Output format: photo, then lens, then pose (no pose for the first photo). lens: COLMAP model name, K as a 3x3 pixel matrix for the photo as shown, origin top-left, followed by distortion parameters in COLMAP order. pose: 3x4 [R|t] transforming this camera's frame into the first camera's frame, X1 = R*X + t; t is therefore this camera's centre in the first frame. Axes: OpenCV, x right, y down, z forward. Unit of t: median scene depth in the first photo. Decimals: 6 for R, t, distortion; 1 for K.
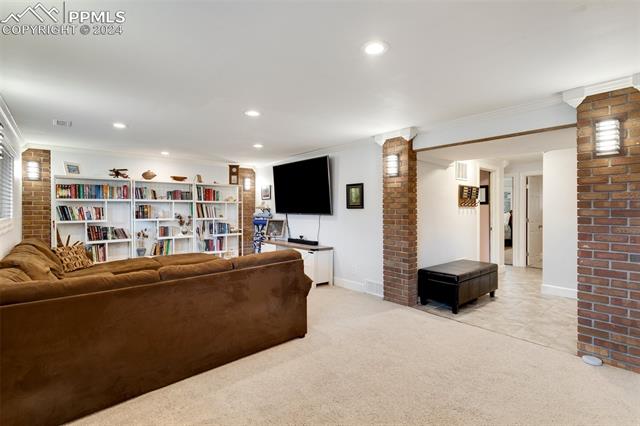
lens RADIAL K [[316.6, 0, 321.3], [0, 316.6, 207.3], [0, 0, 1]] dist [-0.001591, 0.000094]
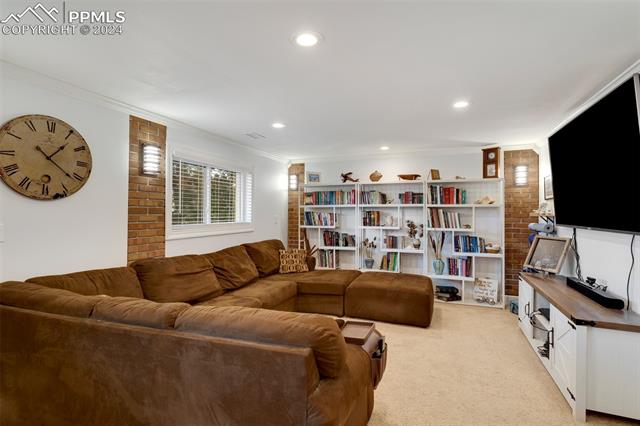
lens RADIAL K [[316.6, 0, 321.3], [0, 316.6, 207.3], [0, 0, 1]] dist [-0.001591, 0.000094]
pose [[0.463562, -0.013688, -0.885959, 0.159828], [0.000475, 0.999884, -0.015199, -0.003160], [0.886064, 0.006625, 0.463515, 0.464490]]
